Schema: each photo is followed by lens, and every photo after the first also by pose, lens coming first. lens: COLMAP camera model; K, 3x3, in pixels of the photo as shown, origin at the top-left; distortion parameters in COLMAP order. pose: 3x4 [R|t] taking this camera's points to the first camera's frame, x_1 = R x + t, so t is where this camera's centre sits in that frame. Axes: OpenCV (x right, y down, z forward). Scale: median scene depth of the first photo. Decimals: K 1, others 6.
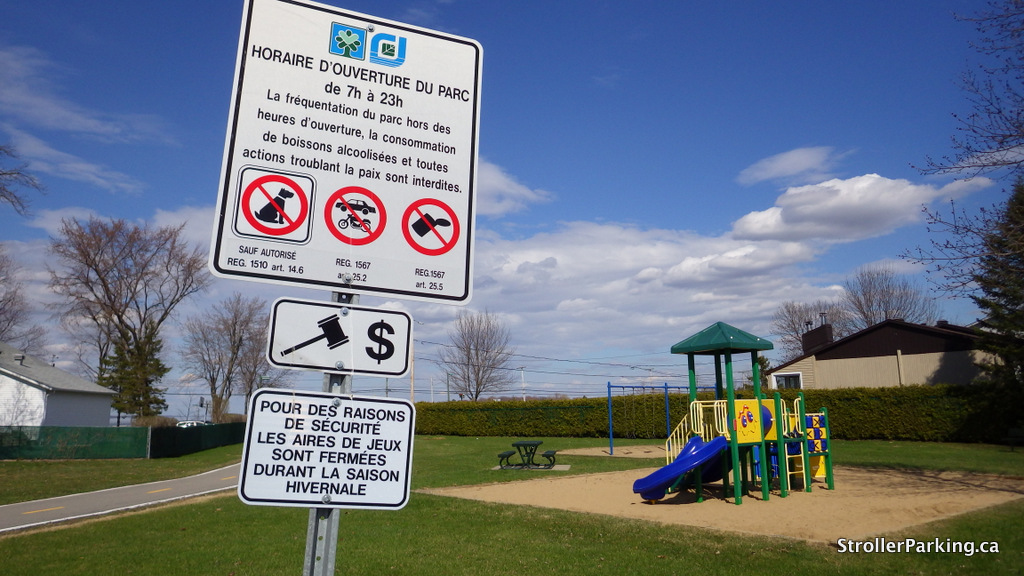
lens RADIAL K [[817.3, 0, 512.8], [0, 817.3, 294.6], [0, 0, 1]] dist [-0.041242, 0.005998]
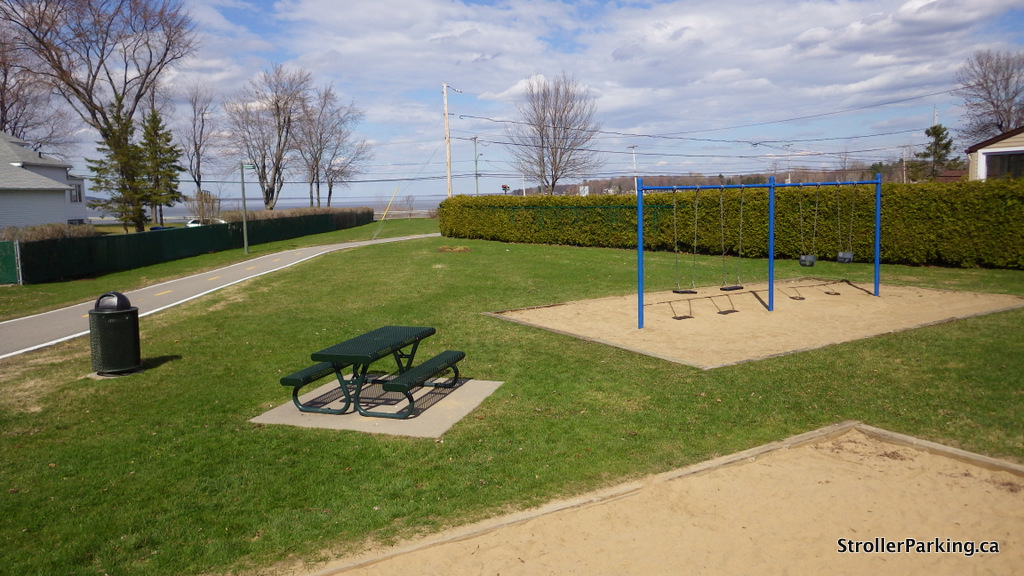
lens RADIAL K [[752.7, 0, 495.8], [0, 752.7, 272.5], [0, 0, 1]] dist [0.038460, -0.013740]
pose [[0.975193, 0.019078, -0.220533, 0.080004], [0.037169, 0.968021, 0.248101, 0.026694], [0.218214, -0.250143, 0.943298, 0.316540]]
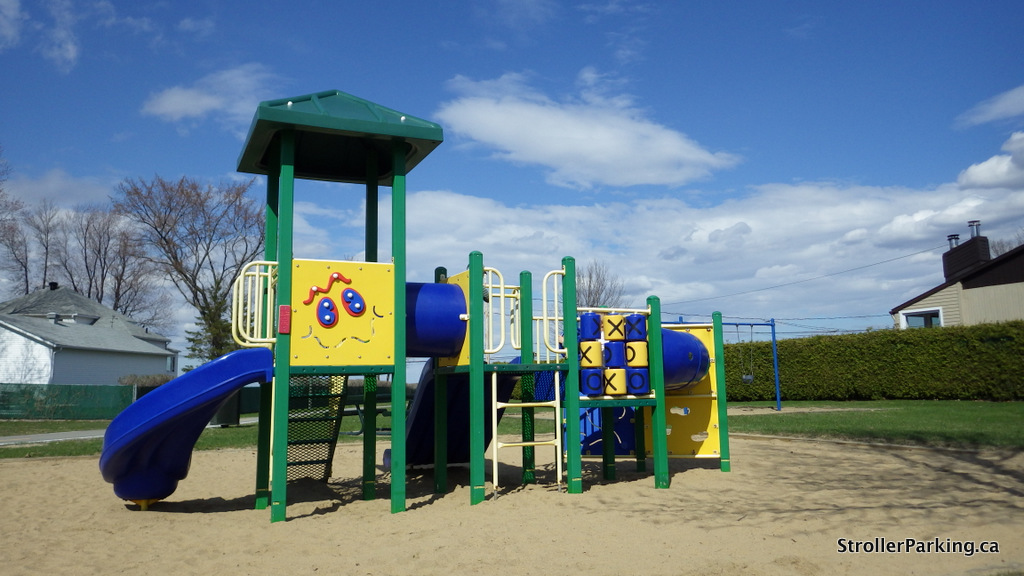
lens RADIAL K [[752.7, 0, 516.0], [0, 752.7, 305.5], [0, 0, 1]] dist [0.038460, -0.013740]
pose [[0.960421, -0.030418, -0.276885, 0.146484], [0.041557, 0.998542, 0.034450, 0.044244], [0.275434, -0.044593, 0.960285, 0.207278]]
